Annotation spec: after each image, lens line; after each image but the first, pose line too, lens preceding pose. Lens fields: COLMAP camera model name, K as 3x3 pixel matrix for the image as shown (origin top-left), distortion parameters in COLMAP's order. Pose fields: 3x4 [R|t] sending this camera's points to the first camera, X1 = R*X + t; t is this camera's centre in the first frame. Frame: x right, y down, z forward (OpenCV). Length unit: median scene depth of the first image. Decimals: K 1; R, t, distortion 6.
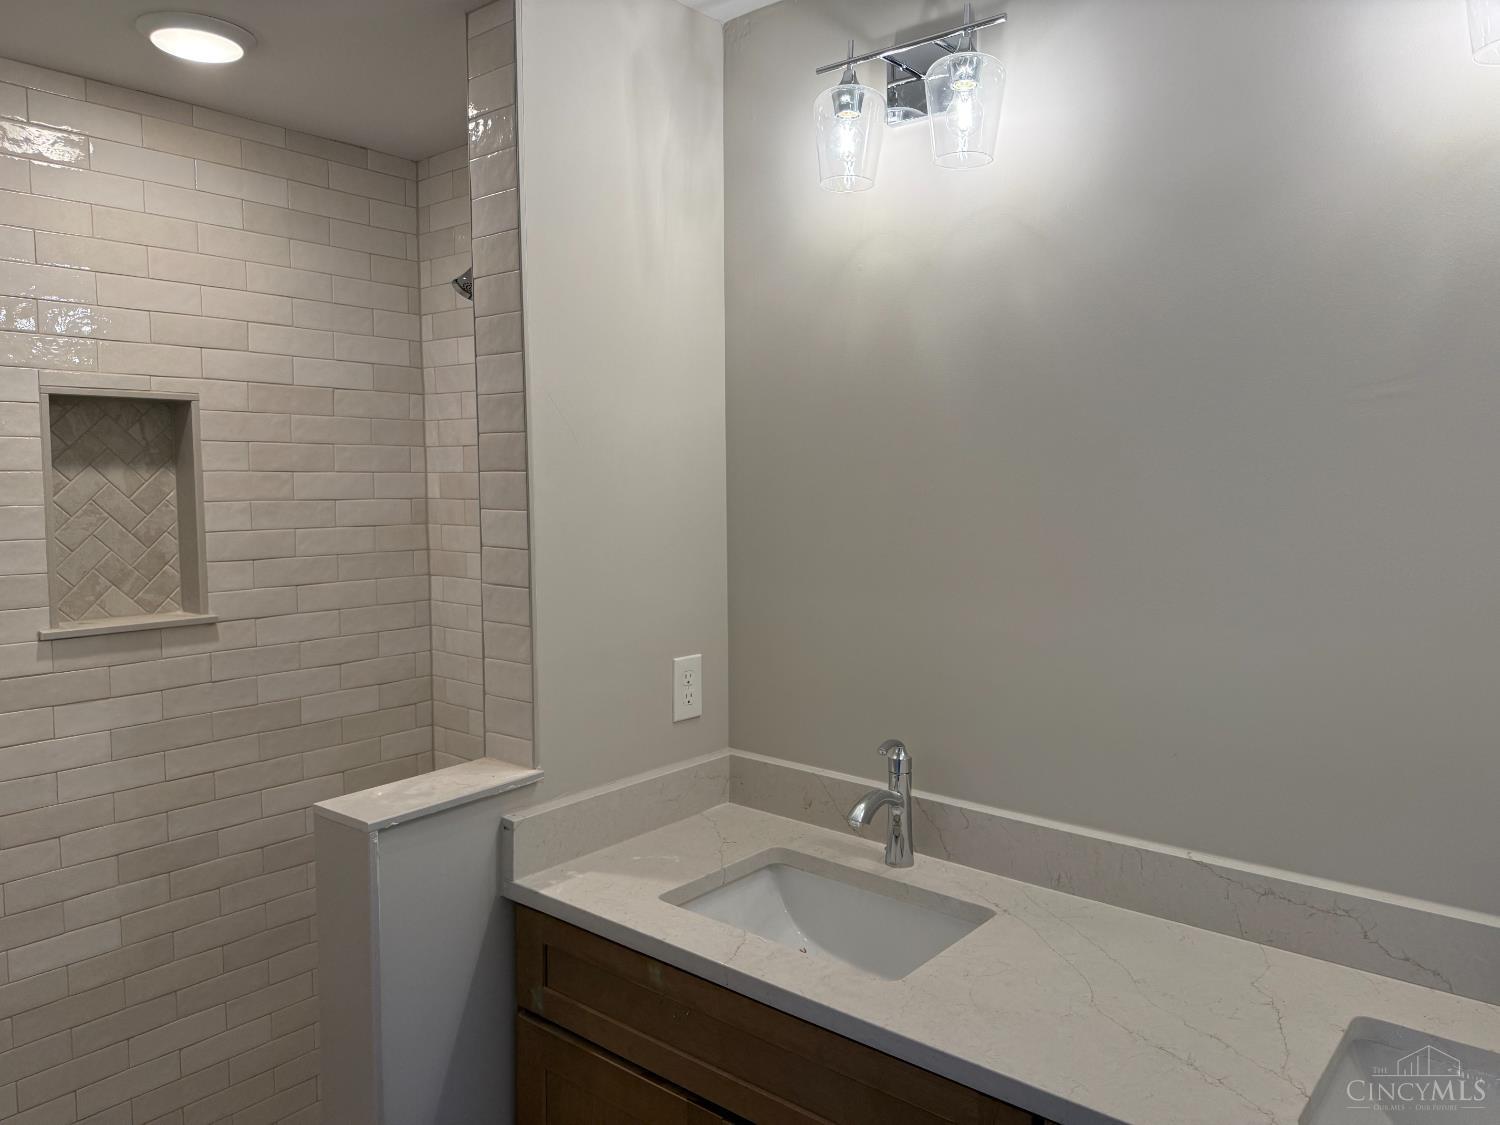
lens RADIAL K [[1066.8, 0, 748.0], [0, 1066.8, 562.1], [0, 0, 1]] dist [0.067202, -0.084769]
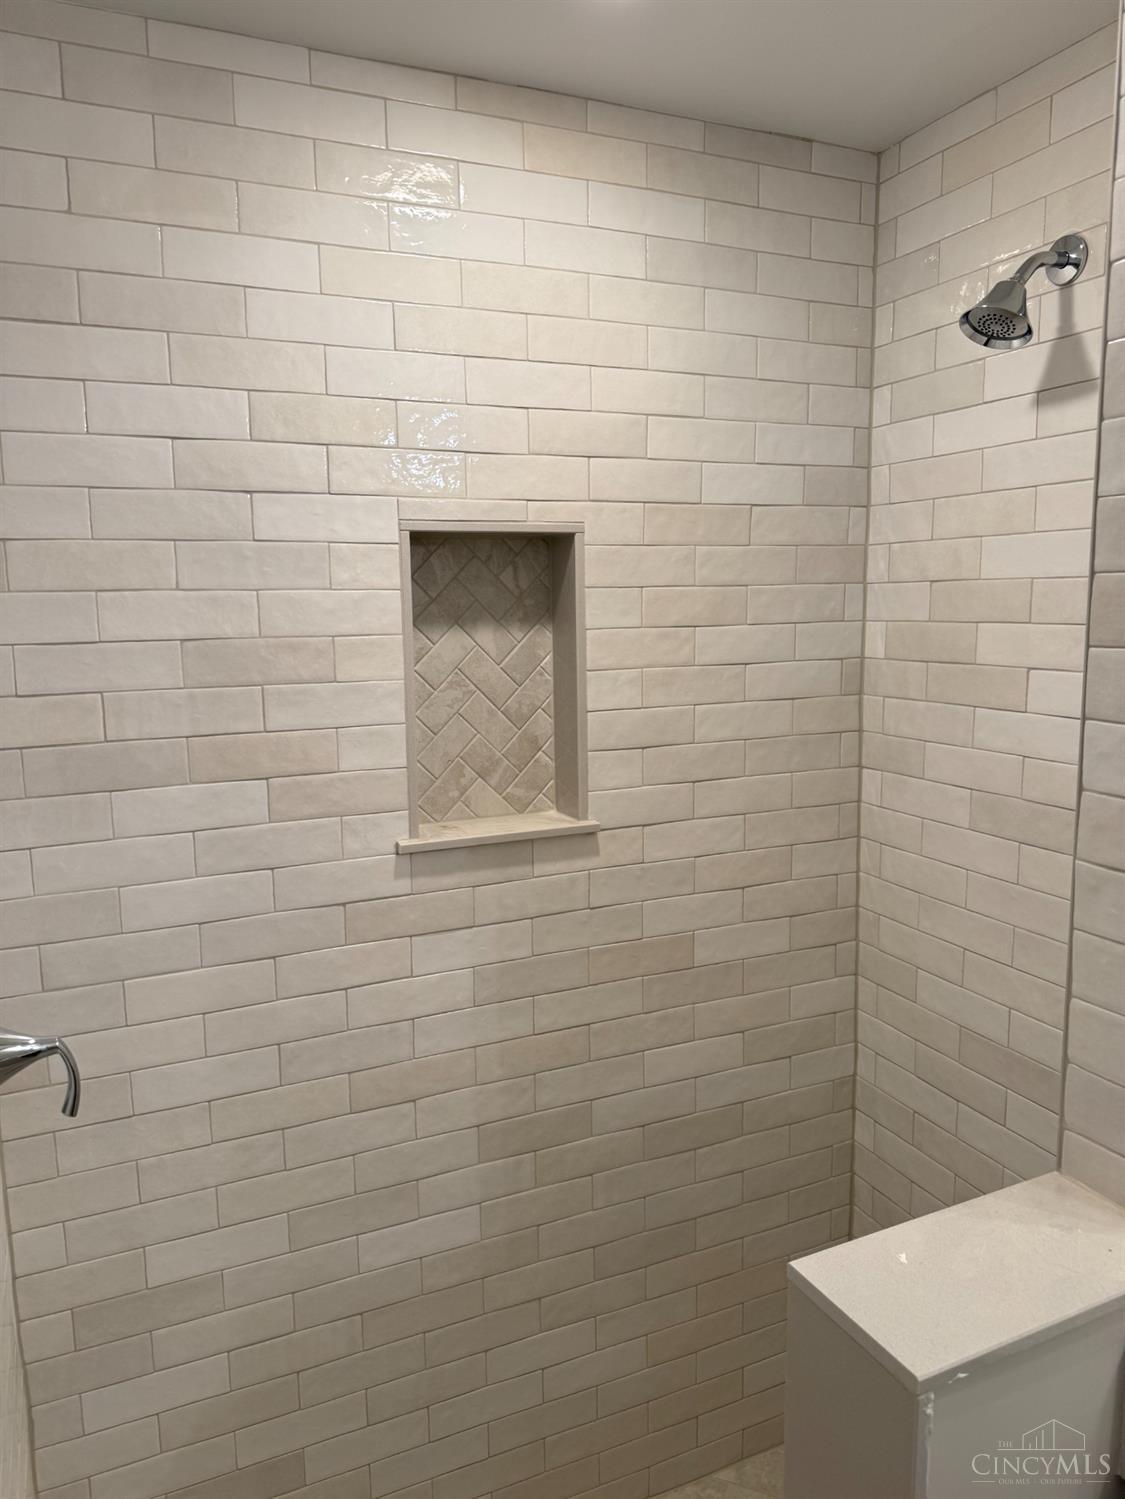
lens RADIAL K [[1066.1, 0, 557.6], [0, 1066.1, 755.2], [0, 0, 1]] dist [0.067202, -0.084769]
pose [[0.898932, 0.052387, -0.434944, -0.200071], [-0.020866, 0.996818, 0.076937, -0.053672], [0.437590, -0.060085, 0.897165, 0.330696]]
